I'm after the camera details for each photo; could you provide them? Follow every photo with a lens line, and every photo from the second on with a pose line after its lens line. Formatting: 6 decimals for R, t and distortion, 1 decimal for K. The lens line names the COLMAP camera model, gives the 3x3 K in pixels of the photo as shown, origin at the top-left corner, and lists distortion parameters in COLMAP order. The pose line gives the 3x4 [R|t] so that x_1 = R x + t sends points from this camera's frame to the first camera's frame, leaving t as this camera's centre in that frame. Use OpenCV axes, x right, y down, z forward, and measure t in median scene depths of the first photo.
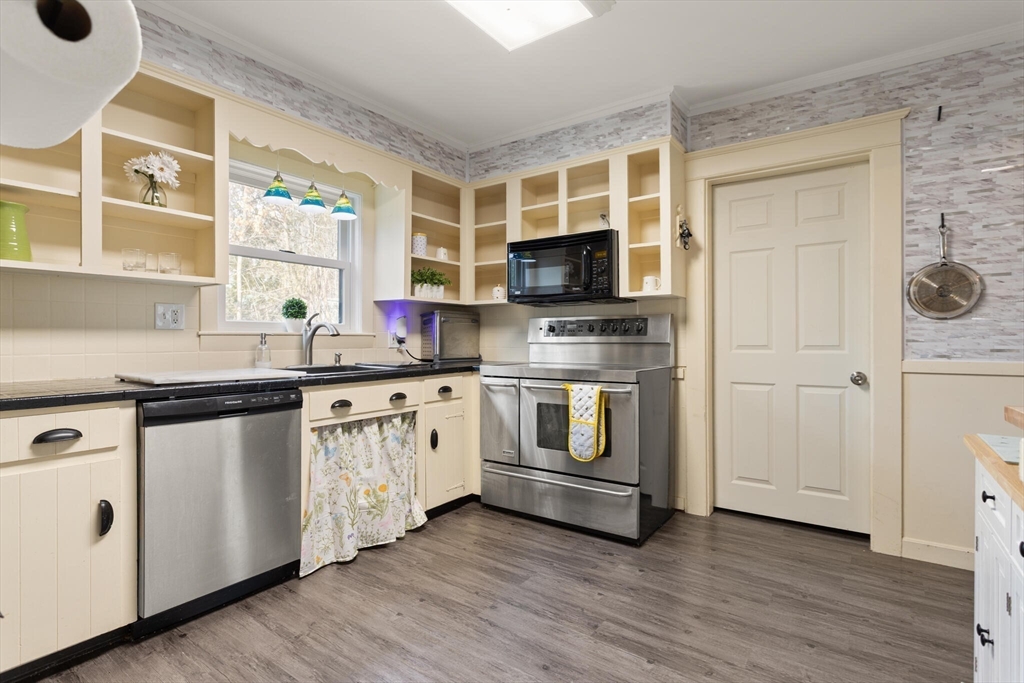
lens RADIAL K [[494.0, 0, 503.8], [0, 494.0, 340.2], [0, 0, 1]] dist [0.001980, 0.000699]
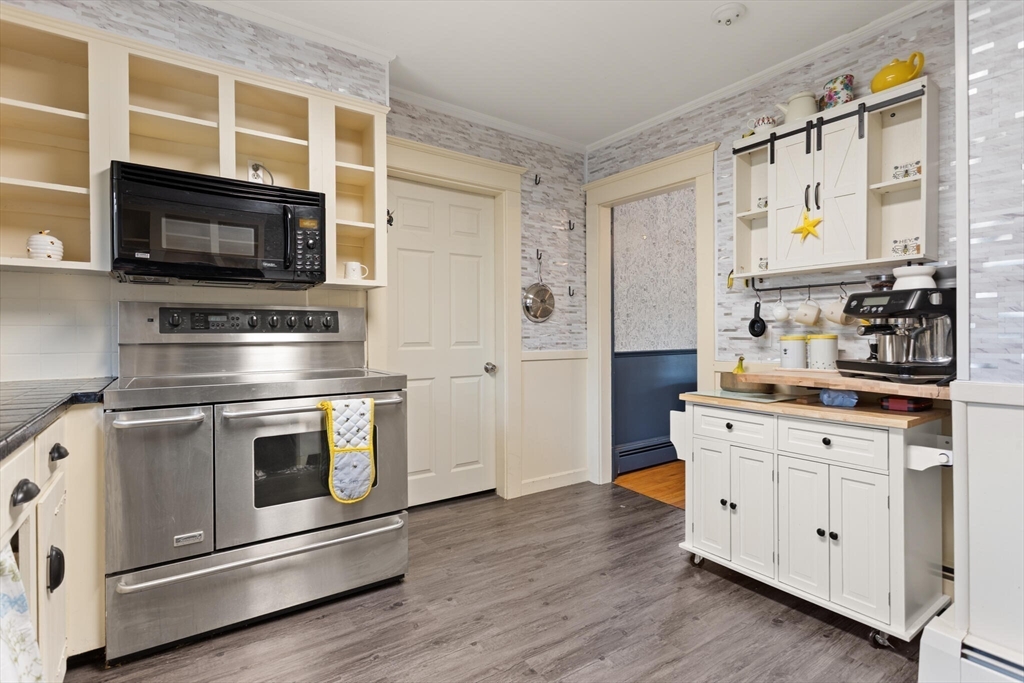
lens RADIAL K [[494.0, 0, 503.6], [0, 494.0, 337.1], [0, 0, 1]] dist [0.001980, 0.000699]
pose [[0.351711, -0.004295, 0.936099, -0.458519], [0.003290, 0.999989, 0.003352, -0.004352], [-0.936103, 0.001900, 0.351721, 0.535347]]
